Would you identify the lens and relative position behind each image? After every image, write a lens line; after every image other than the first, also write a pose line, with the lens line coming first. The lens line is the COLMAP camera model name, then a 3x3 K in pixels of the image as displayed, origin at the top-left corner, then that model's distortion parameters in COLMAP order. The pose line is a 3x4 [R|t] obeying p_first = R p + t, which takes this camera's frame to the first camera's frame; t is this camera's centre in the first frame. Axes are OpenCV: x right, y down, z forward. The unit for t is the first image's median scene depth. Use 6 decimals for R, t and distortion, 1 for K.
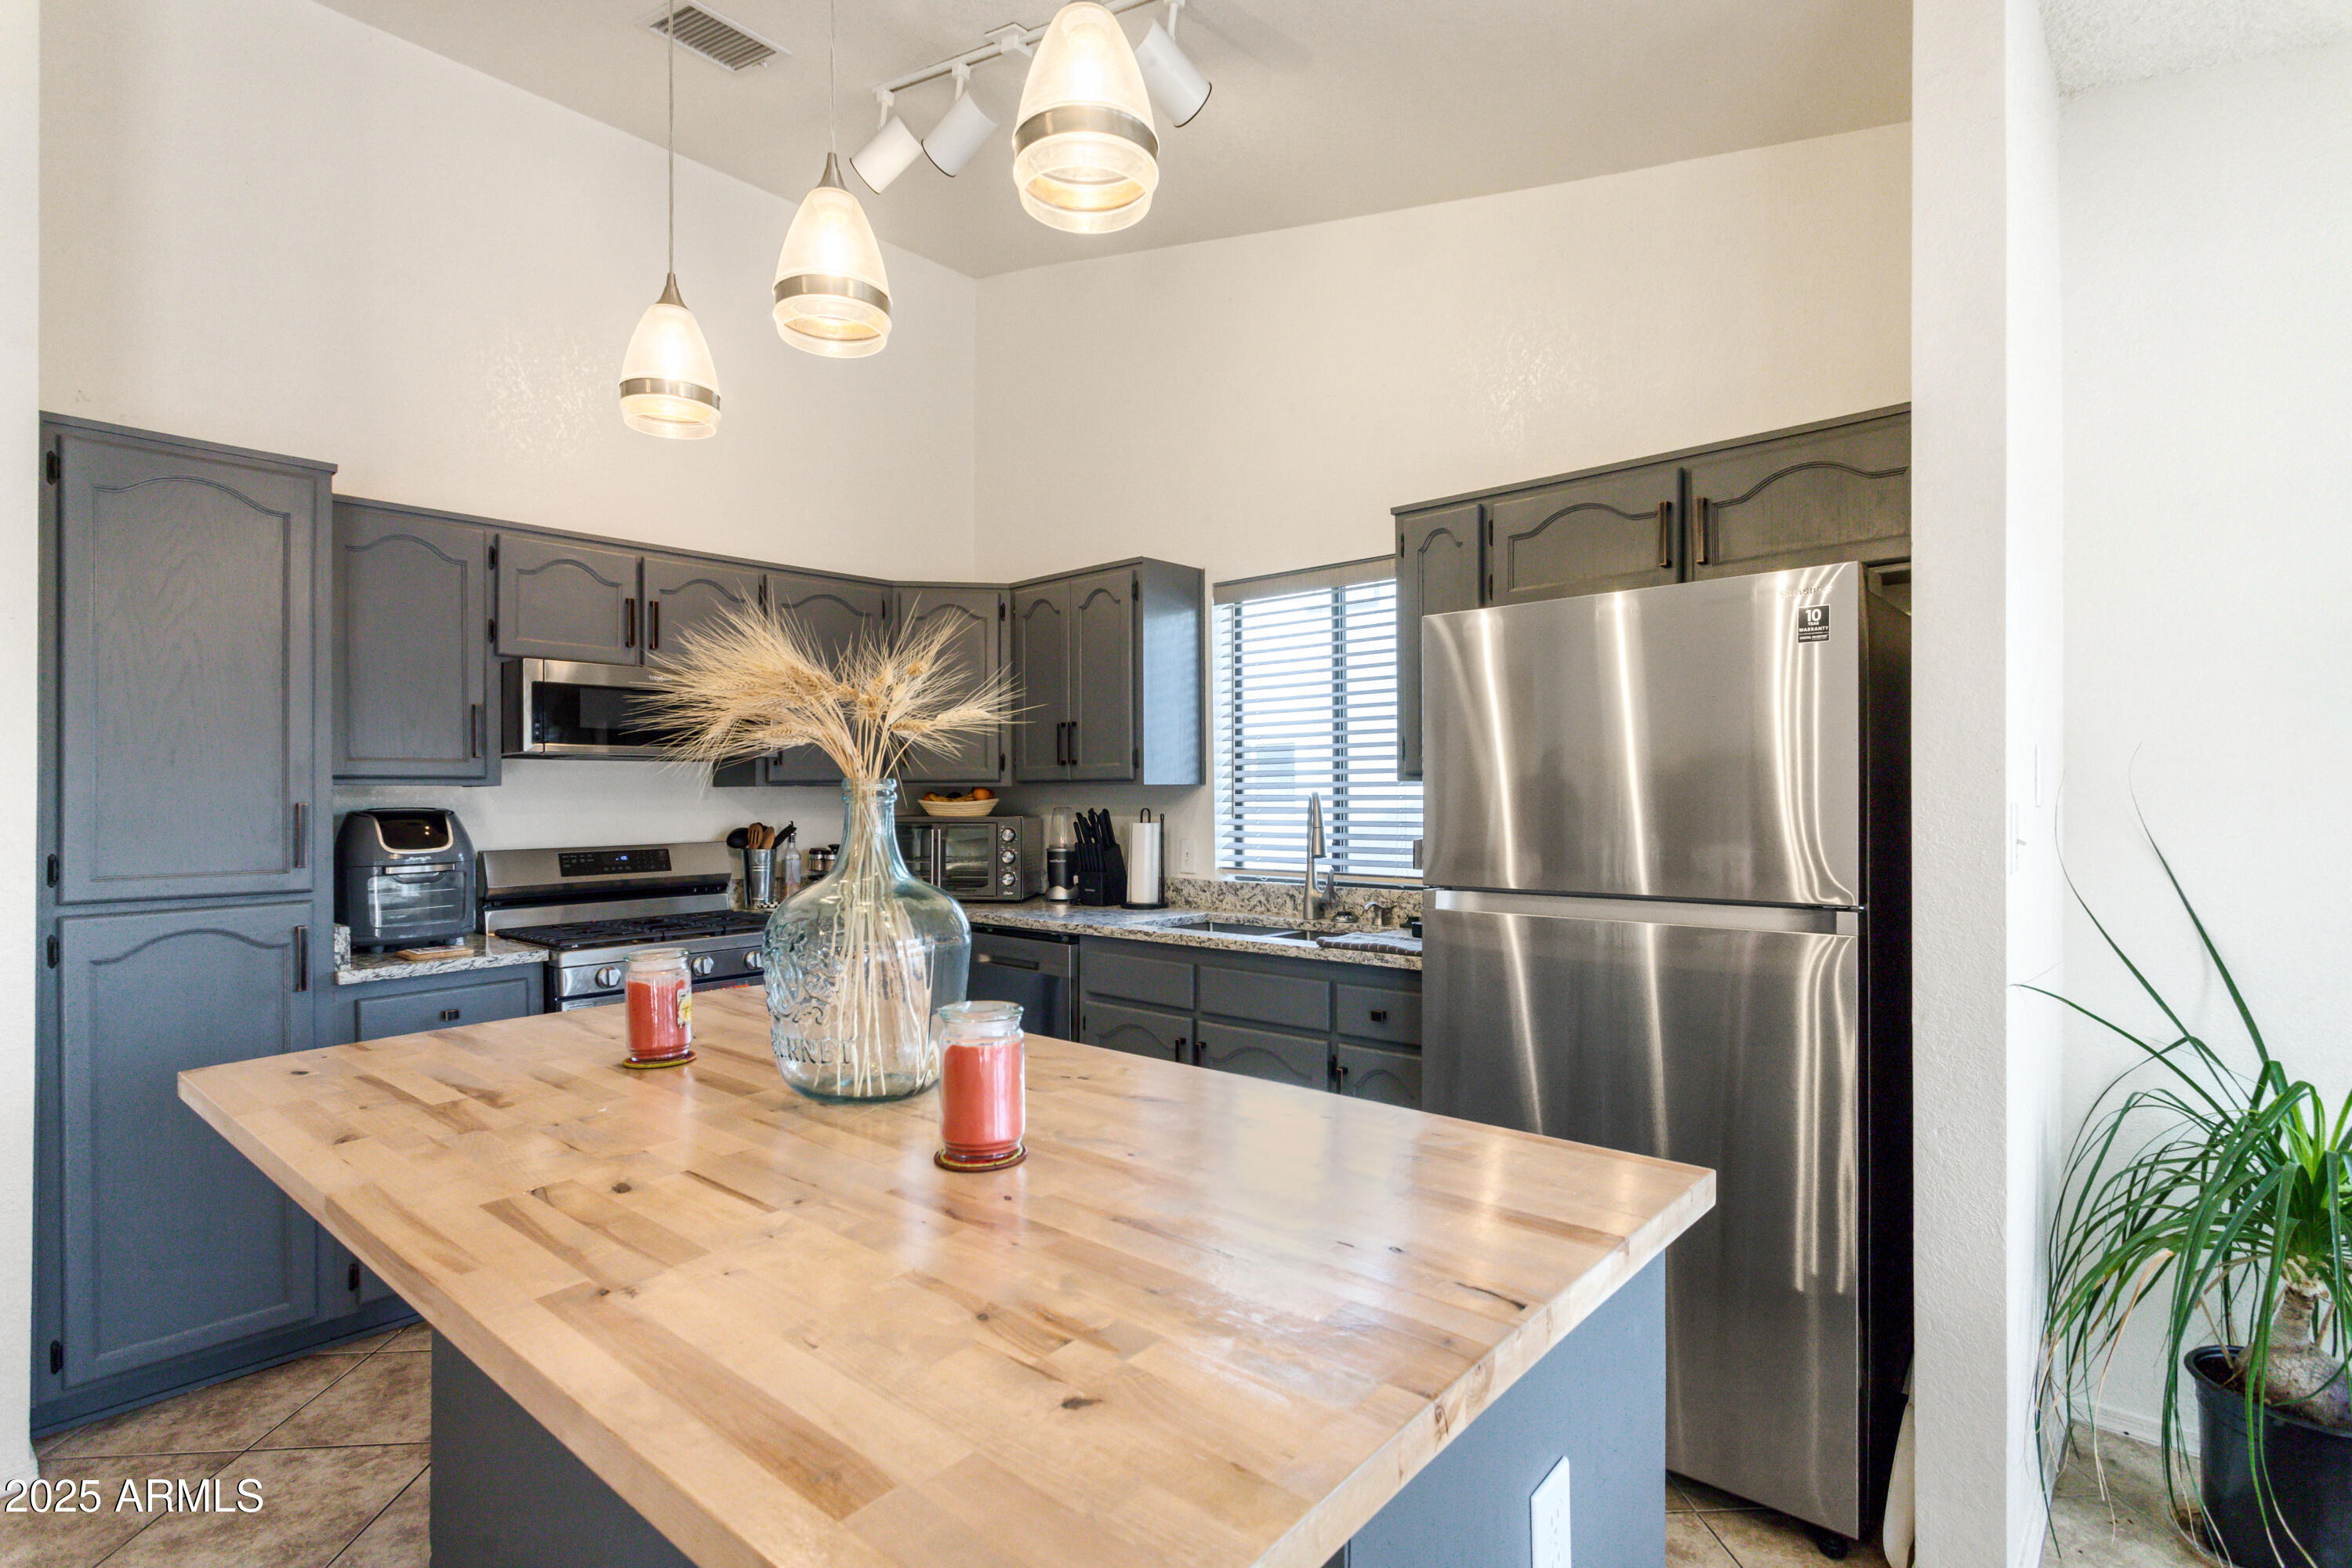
lens RADIAL K [[1140.7, 0, 1179.1], [0, 1140.7, 777.3], [0, 0, 1]] dist [0.004891, -0.000301]
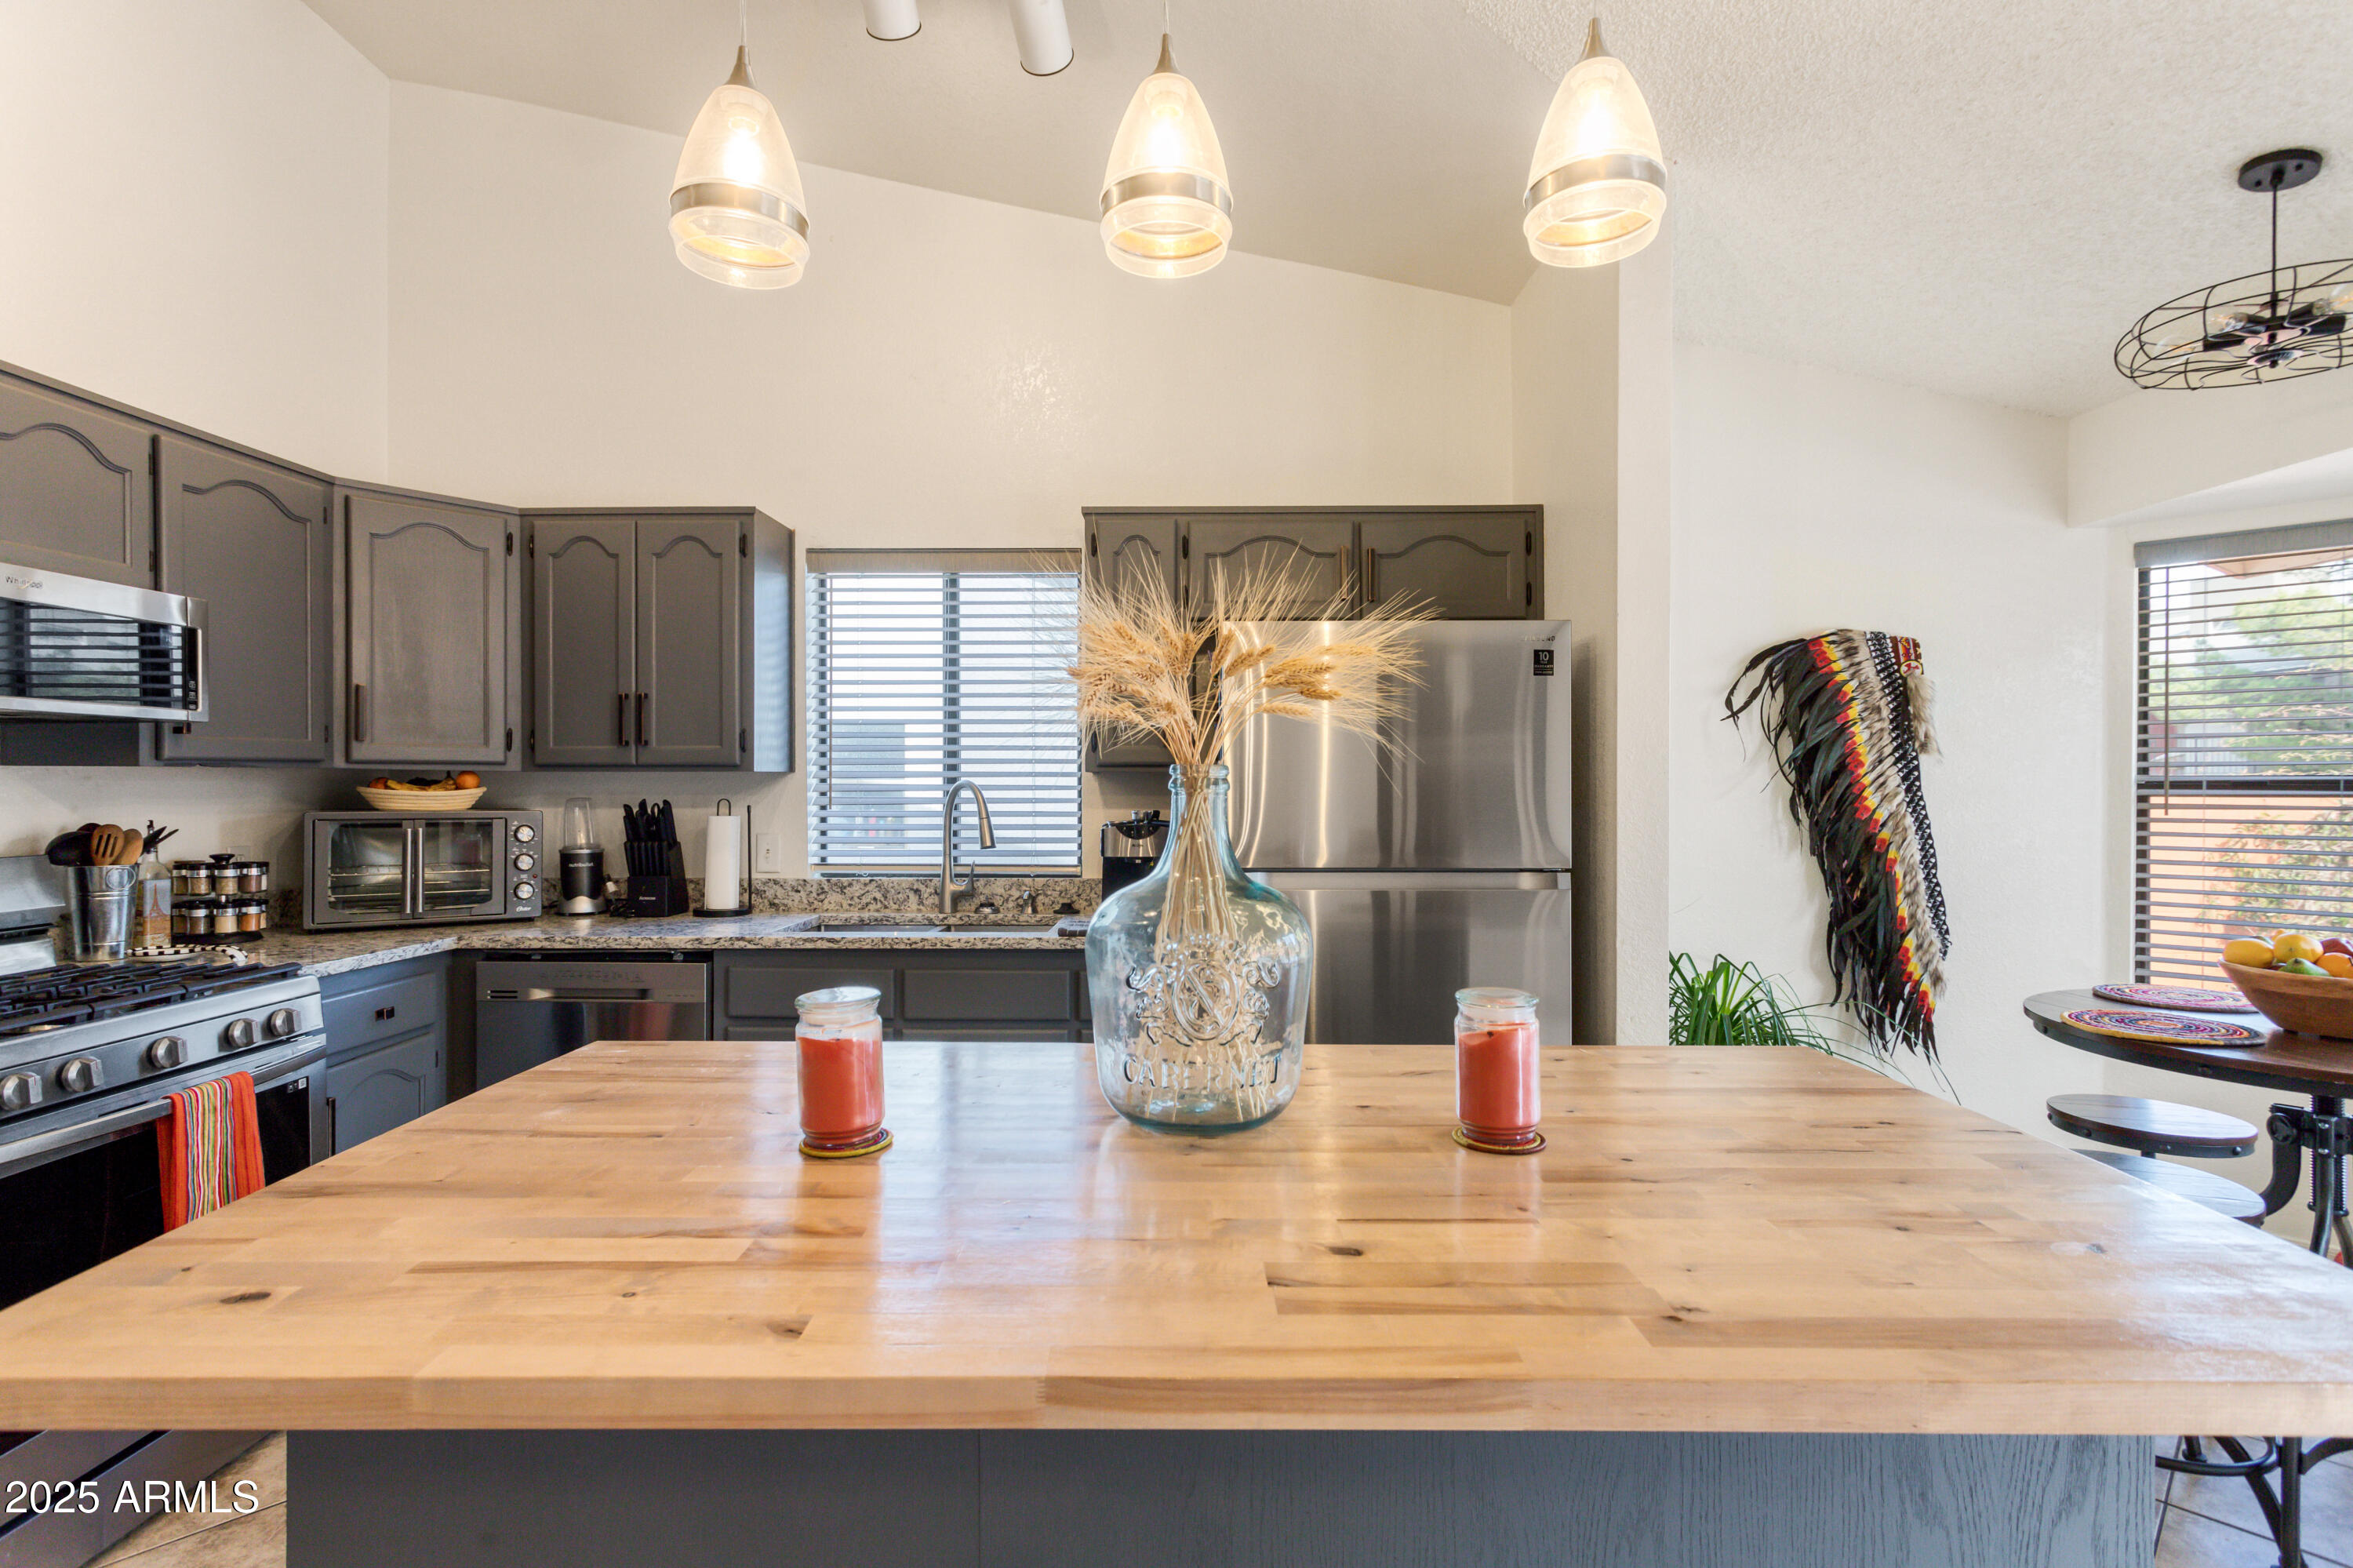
lens RADIAL K [[1129.4, 0, 1169.9], [0, 1129.4, 787.0], [0, 0, 1]] dist [0.004779, -0.000280]
pose [[0.755647, 0.004923, 0.654961, -0.376800], [-0.016205, 0.999806, 0.011181, 0.003654], [-0.654779, -0.019063, 0.755580, 0.154060]]
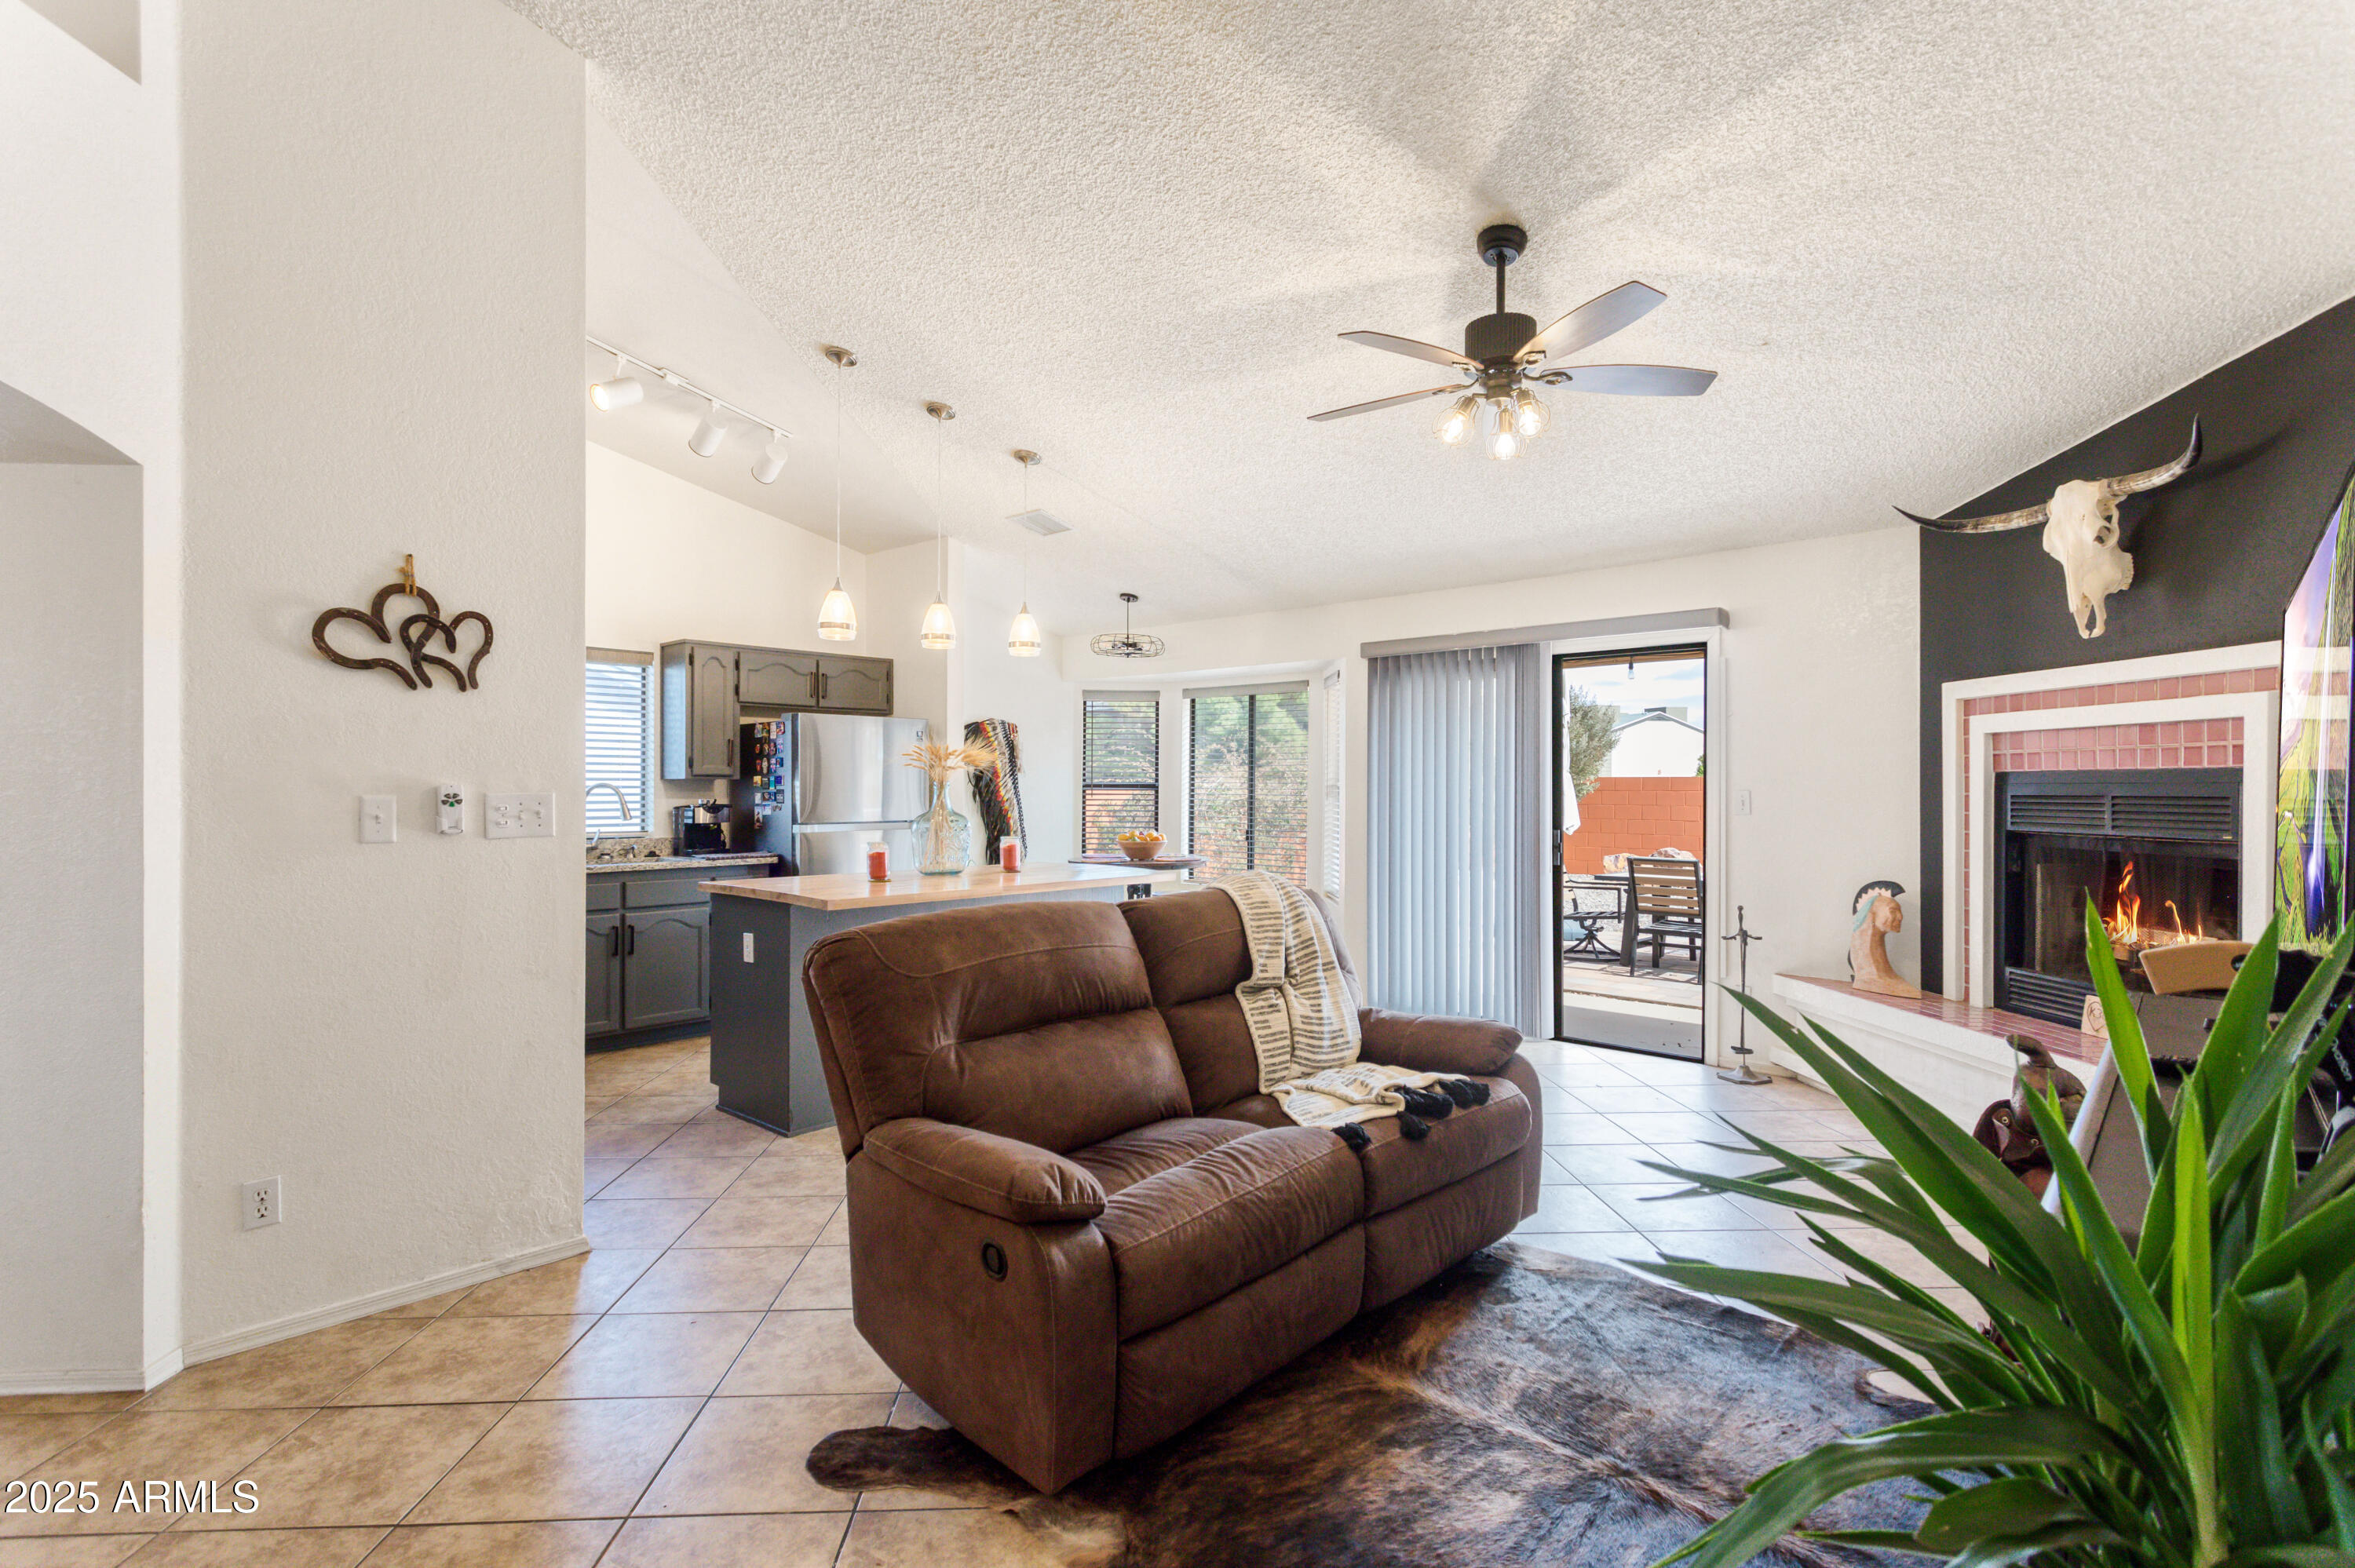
lens RADIAL K [[1126.5, 0, 1174.5], [0, 1126.5, 772.2], [0, 0, 1]] dist [0.003683, 0.000568]
pose [[0.007365, 0.015968, 0.999845, -1.592975], [-0.018565, 0.999702, -0.015829, 0.005405], [-0.999801, -0.018445, 0.007659, 0.128115]]
